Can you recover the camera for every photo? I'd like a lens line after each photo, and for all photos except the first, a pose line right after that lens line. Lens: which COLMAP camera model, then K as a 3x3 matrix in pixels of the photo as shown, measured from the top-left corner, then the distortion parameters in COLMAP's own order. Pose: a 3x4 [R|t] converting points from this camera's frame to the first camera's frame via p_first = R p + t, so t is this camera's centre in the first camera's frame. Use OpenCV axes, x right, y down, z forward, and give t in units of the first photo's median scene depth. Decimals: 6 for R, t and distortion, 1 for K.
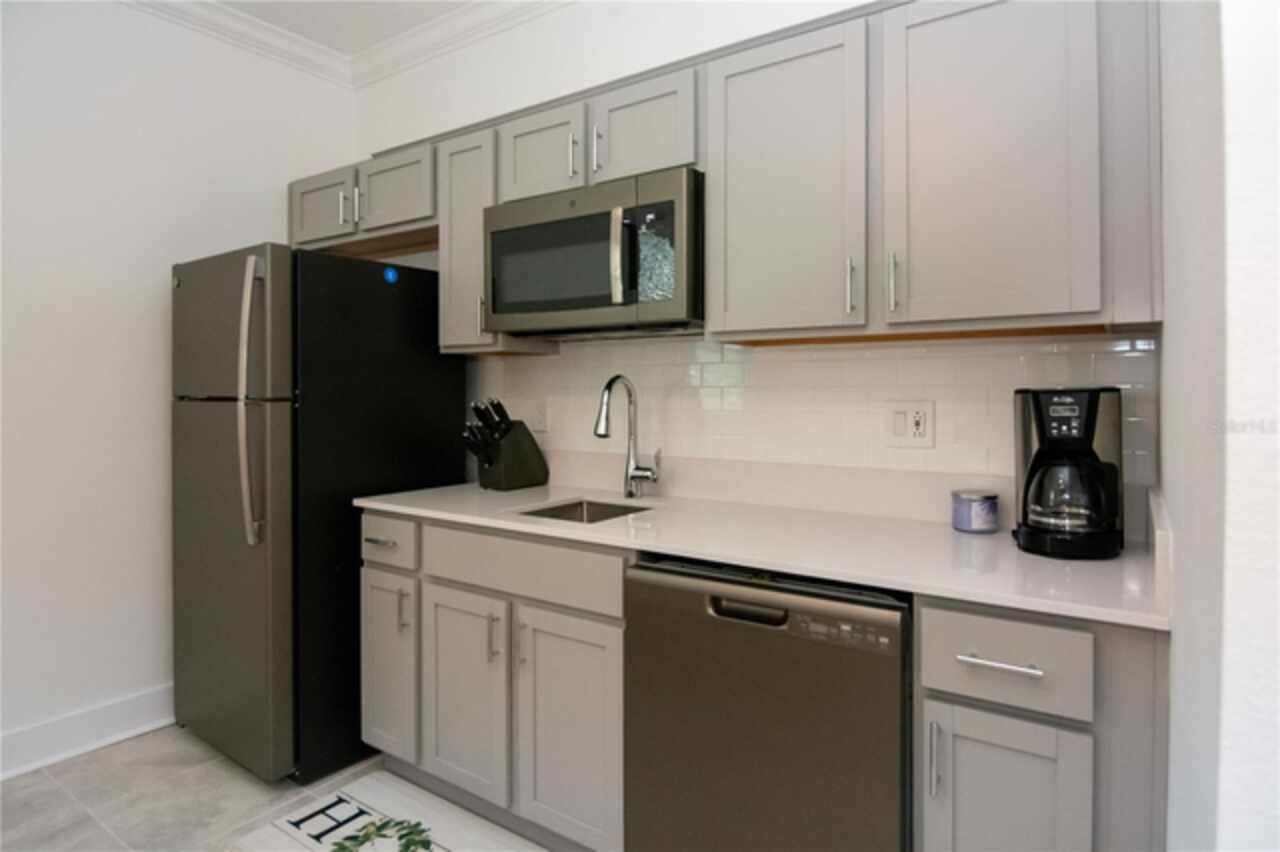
lens RADIAL K [[696.5, 0, 641.2], [0, 696.5, 405.4], [0, 0, 1]] dist [-0.007890, -0.000922]
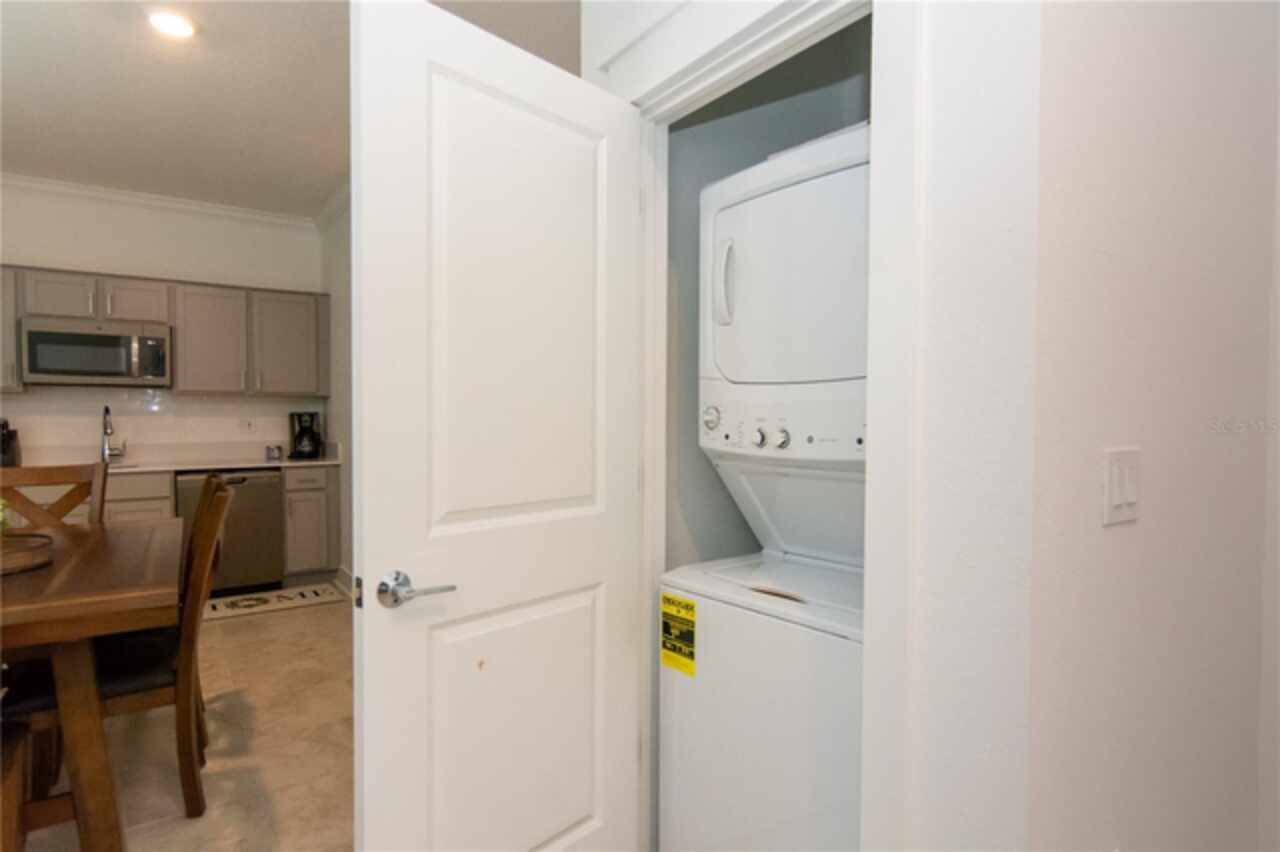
lens RADIAL K [[696.5, 0, 641.2], [0, 696.5, 405.4], [0, 0, 1]] dist [-0.007890, -0.000922]
pose [[0.351424, 0.008556, 0.936177, -1.852324], [0.020150, 0.999657, -0.016700, 0.029688], [-0.936000, 0.024732, 0.351131, -1.625213]]
